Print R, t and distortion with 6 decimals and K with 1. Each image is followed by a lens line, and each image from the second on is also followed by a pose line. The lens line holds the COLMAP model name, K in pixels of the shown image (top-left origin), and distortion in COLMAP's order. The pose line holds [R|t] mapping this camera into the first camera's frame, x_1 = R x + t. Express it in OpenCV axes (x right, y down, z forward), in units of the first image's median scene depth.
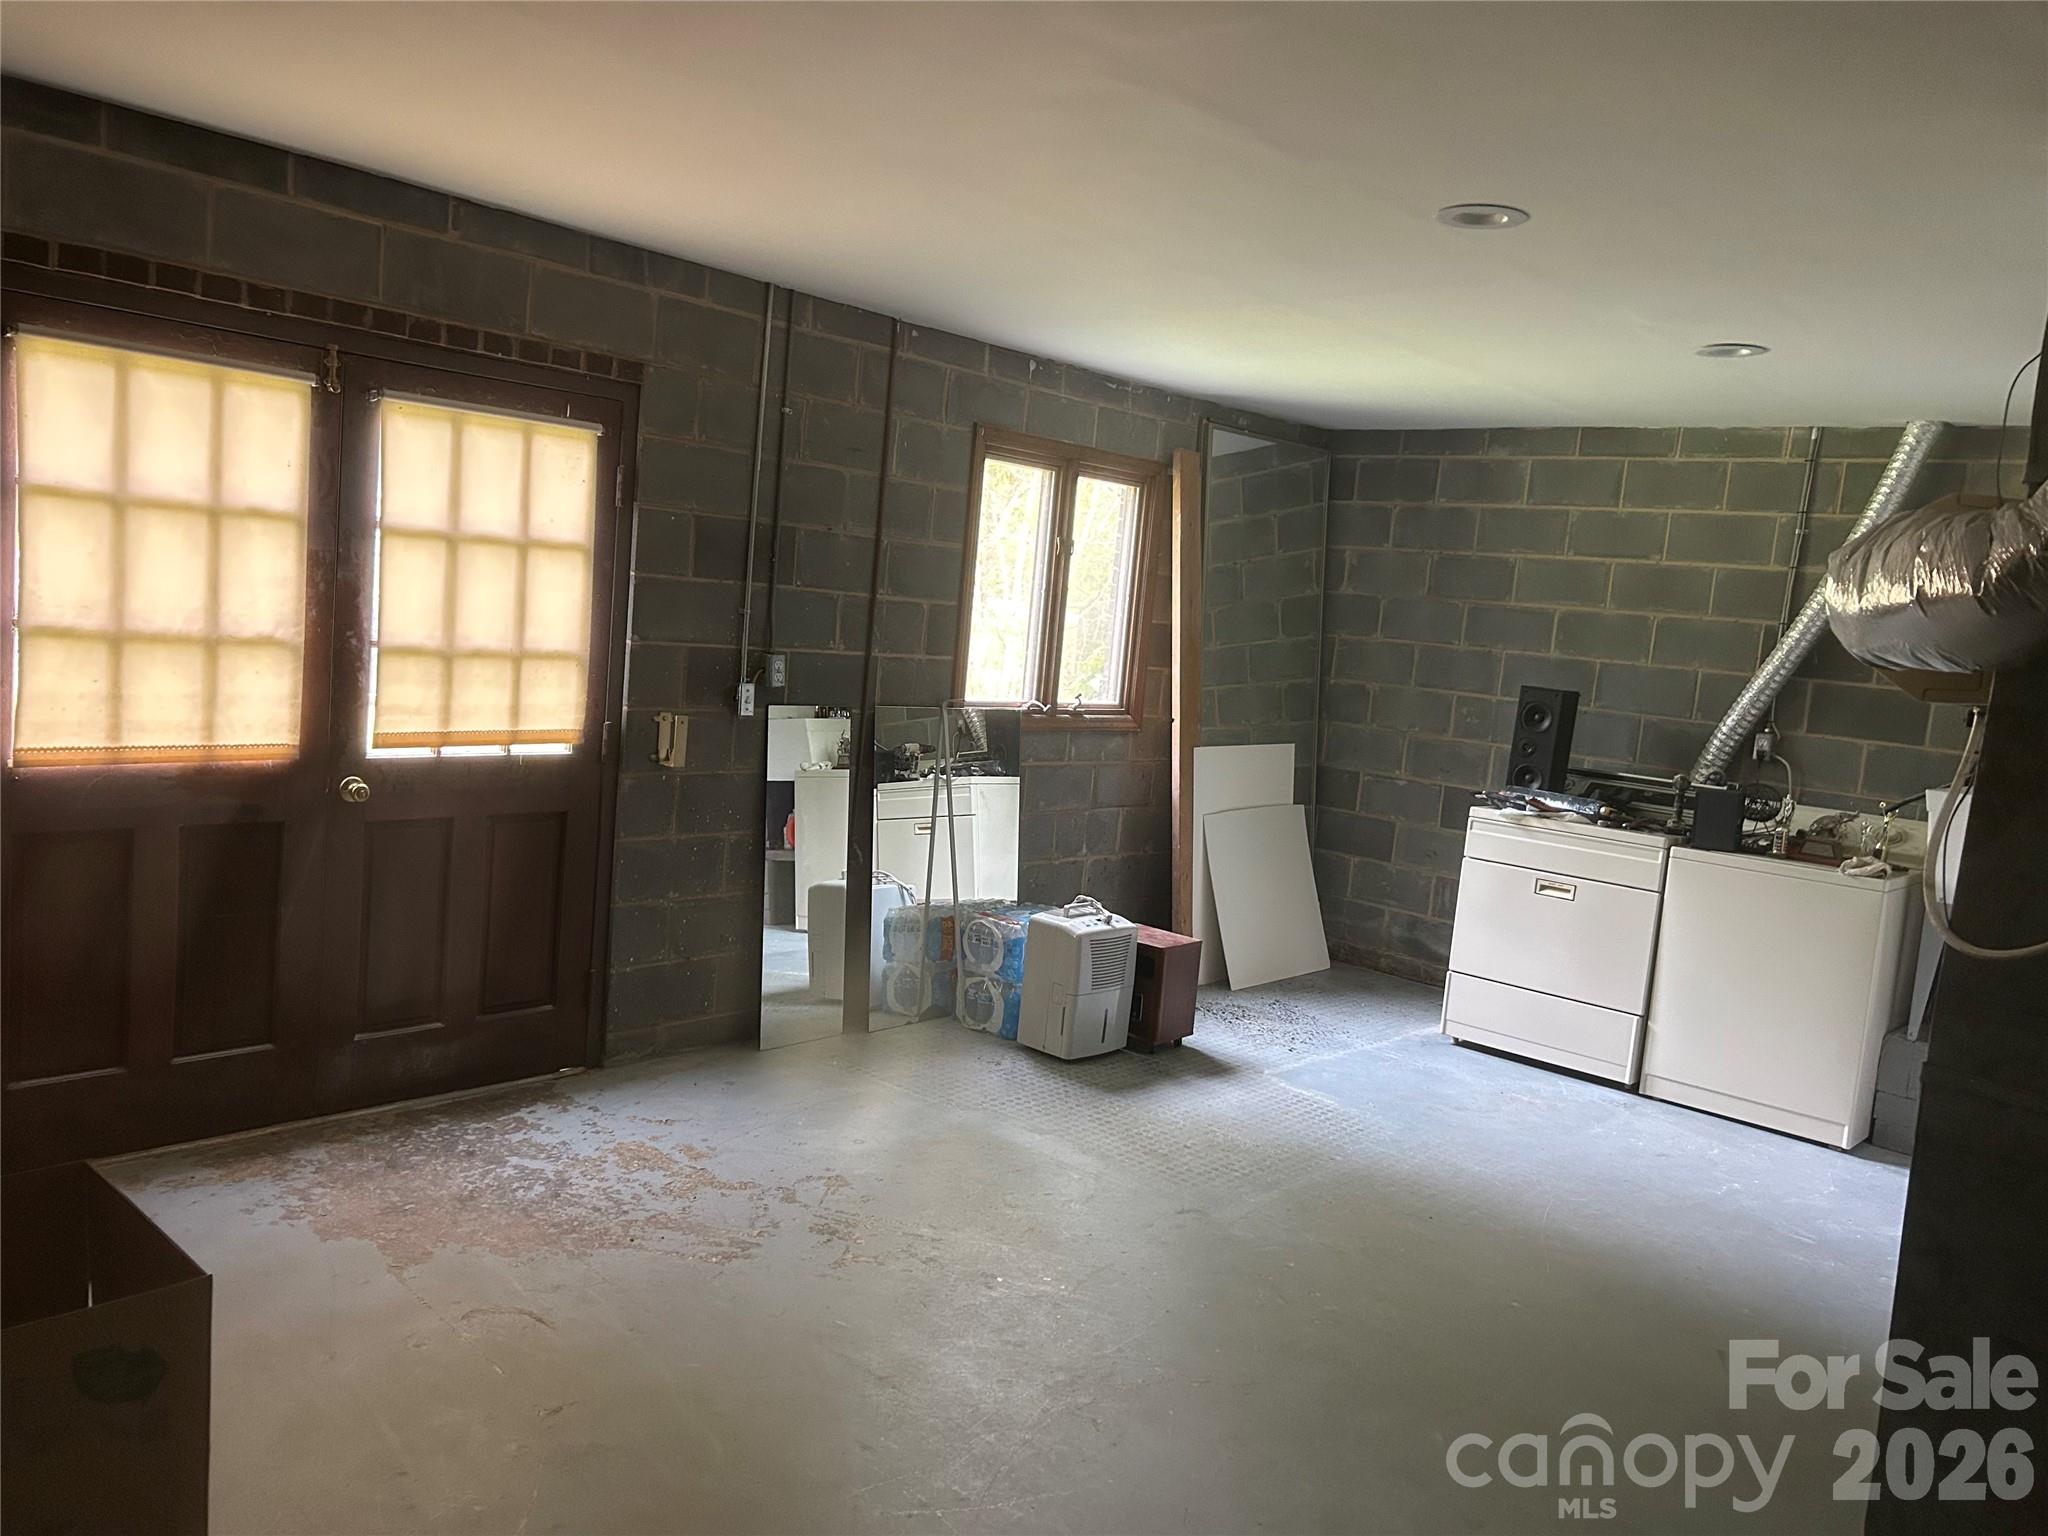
lens RADIAL K [[1532.0, 0, 1024.0], [0, 1532.0, 768.0], [0, 0, 1]] dist [0.005274, -0.008188]
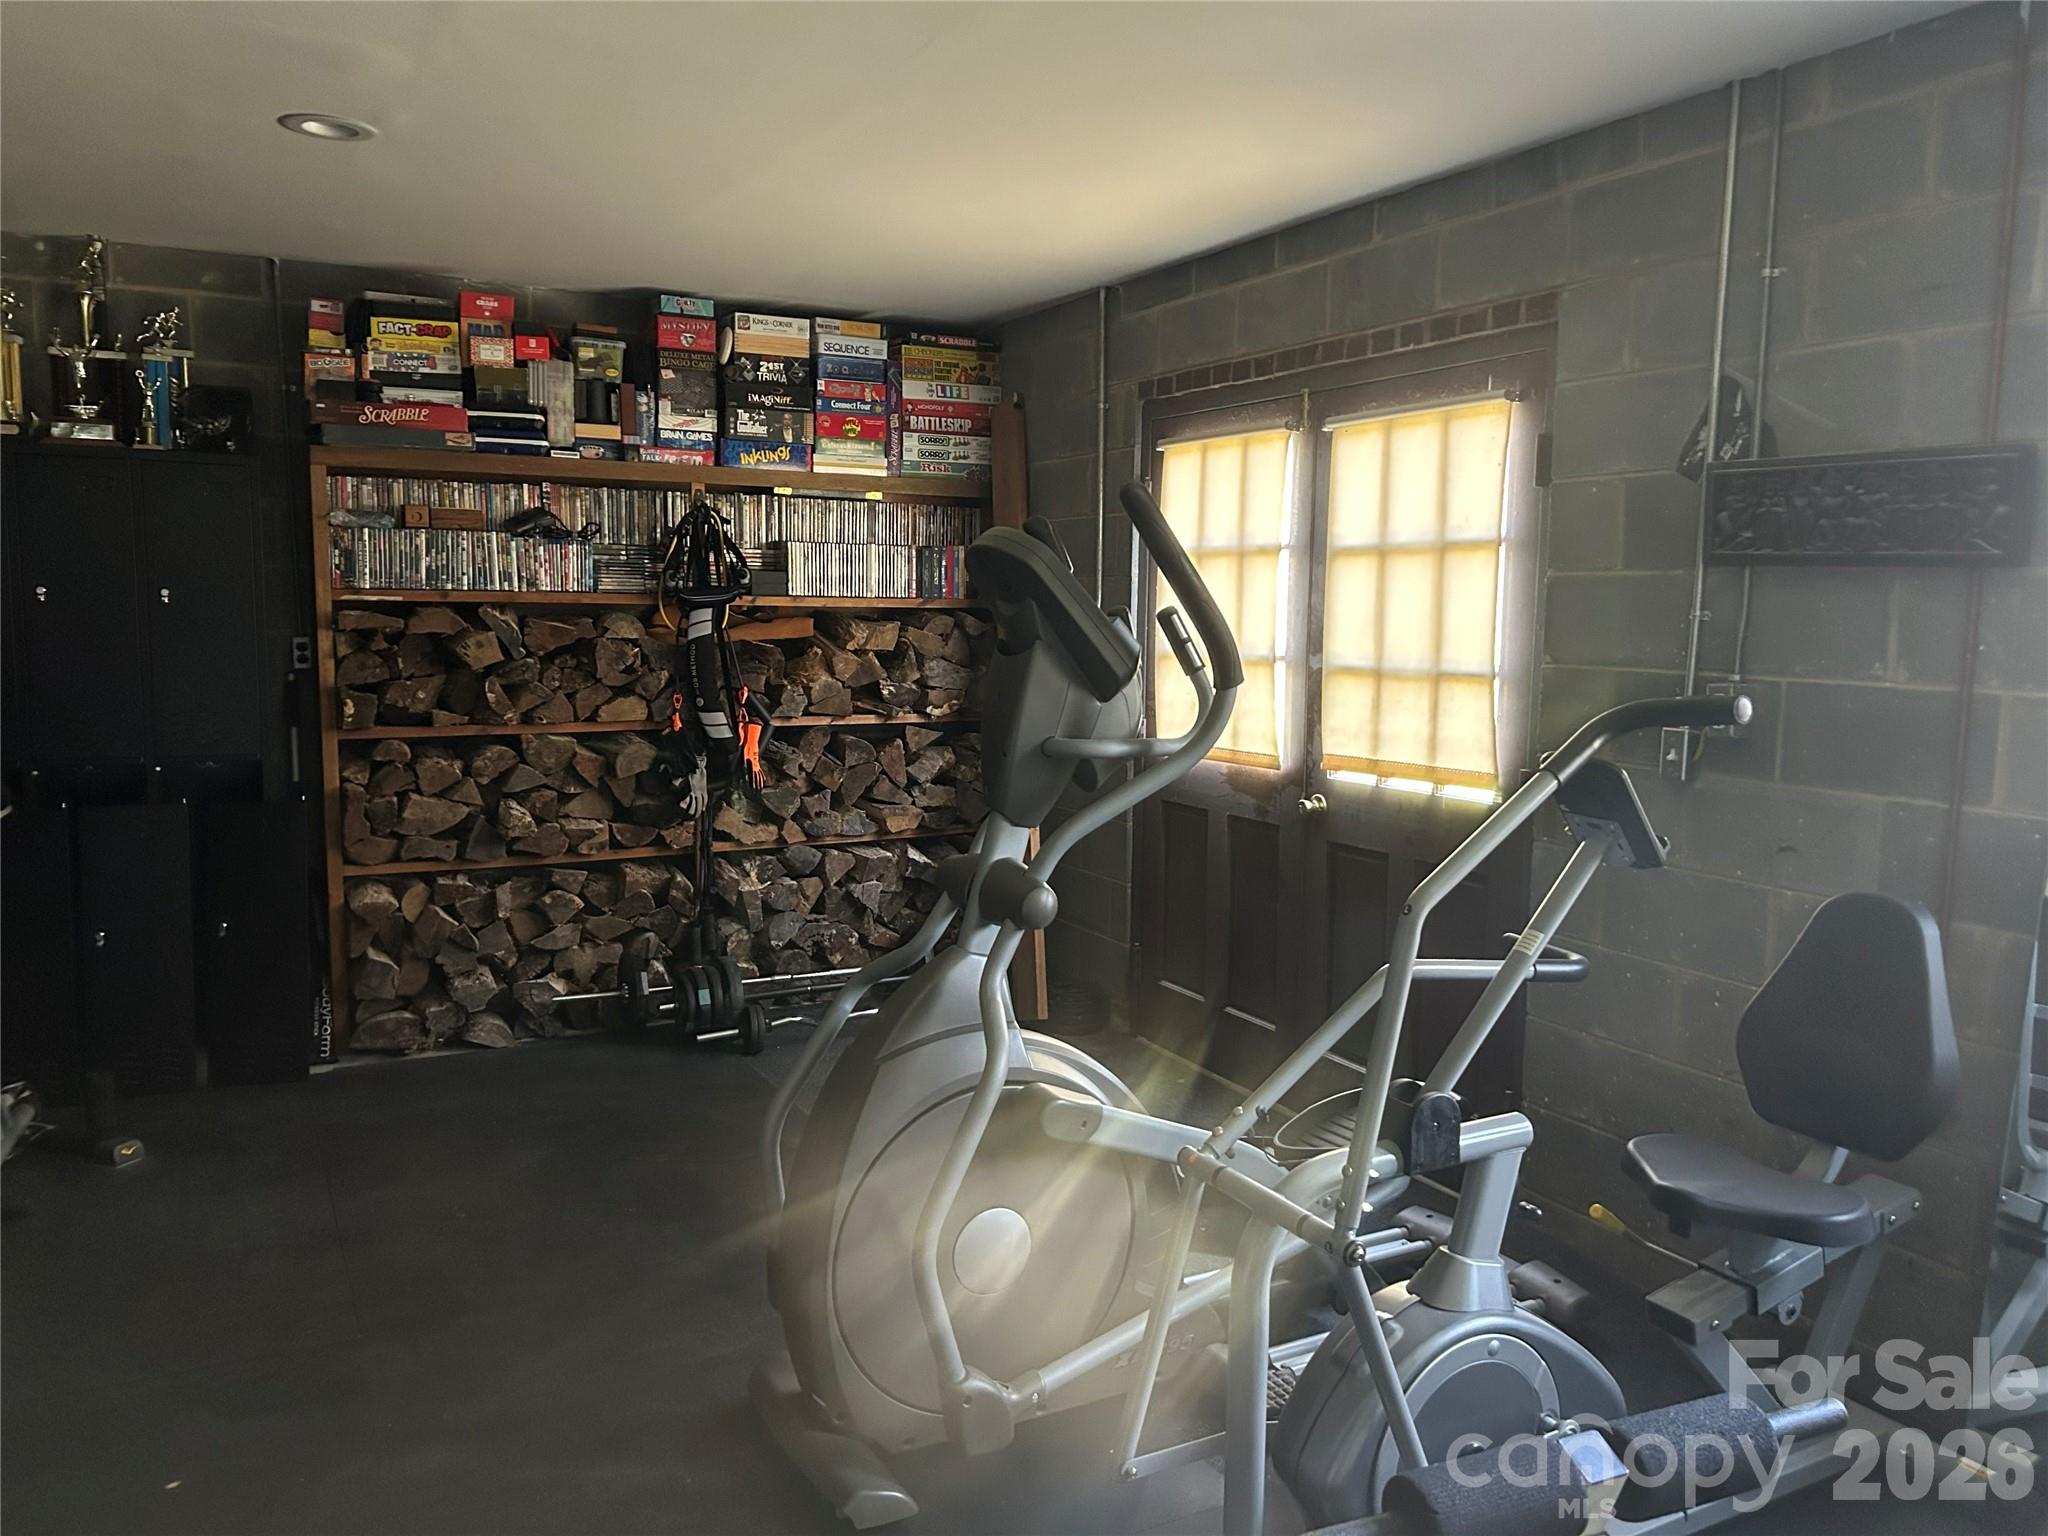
lens RADIAL K [[1532.0, 0, 1024.0], [0, 1532.0, 768.0], [0, 0, 1]] dist [0.005274, -0.008188]
pose [[-0.330590, 0.006241, -0.943754, 0.429331], [-0.150666, 0.986804, 0.059303, -0.030818], [0.931671, 0.161797, -0.325287, 0.815168]]
